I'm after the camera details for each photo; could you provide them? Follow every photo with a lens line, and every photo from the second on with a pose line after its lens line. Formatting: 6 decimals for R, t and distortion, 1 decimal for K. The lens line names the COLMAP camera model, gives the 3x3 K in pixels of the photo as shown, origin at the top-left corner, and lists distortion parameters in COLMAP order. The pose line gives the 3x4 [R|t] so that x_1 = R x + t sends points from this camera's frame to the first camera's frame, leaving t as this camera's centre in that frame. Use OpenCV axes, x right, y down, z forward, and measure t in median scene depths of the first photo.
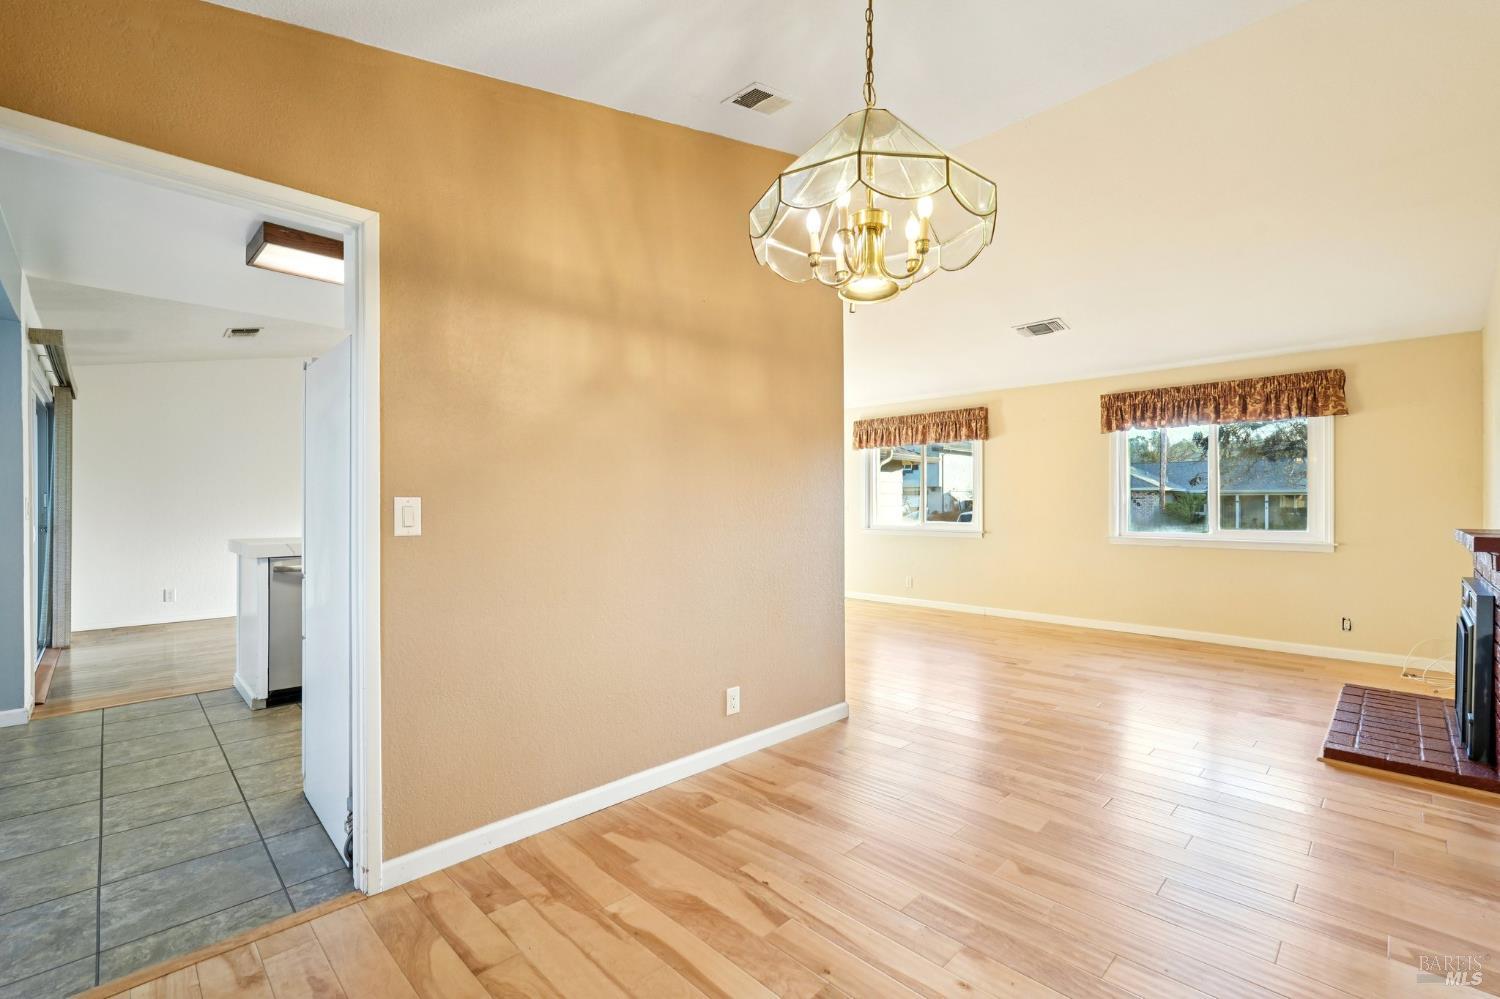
lens RADIAL K [[664.6, 0, 745.1], [0, 664.6, 504.7], [0, 0, 1]] dist [-0.007838, 0.005567]
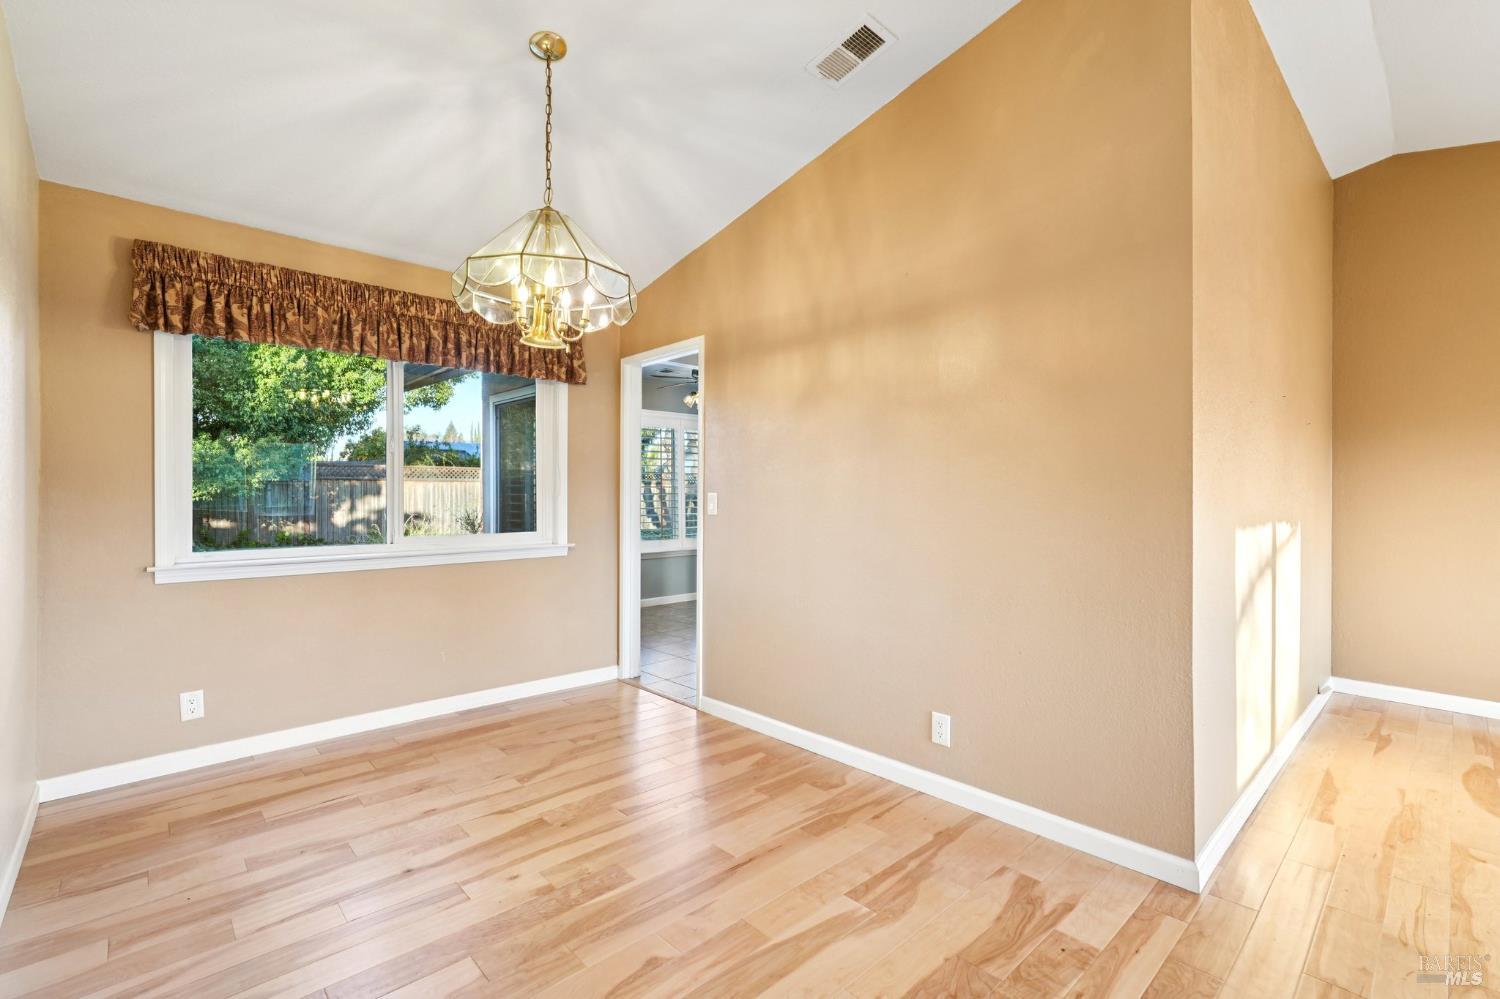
lens RADIAL K [[664.6, 0, 750.8], [0, 664.6, 506.8], [0, 0, 1]] dist [-0.007838, 0.005567]
pose [[-0.024187, 0.016450, -0.999572, 0.453377], [-0.001533, 0.999863, 0.016491, -0.001266], [0.999706, 0.001931, -0.024159, 0.426020]]
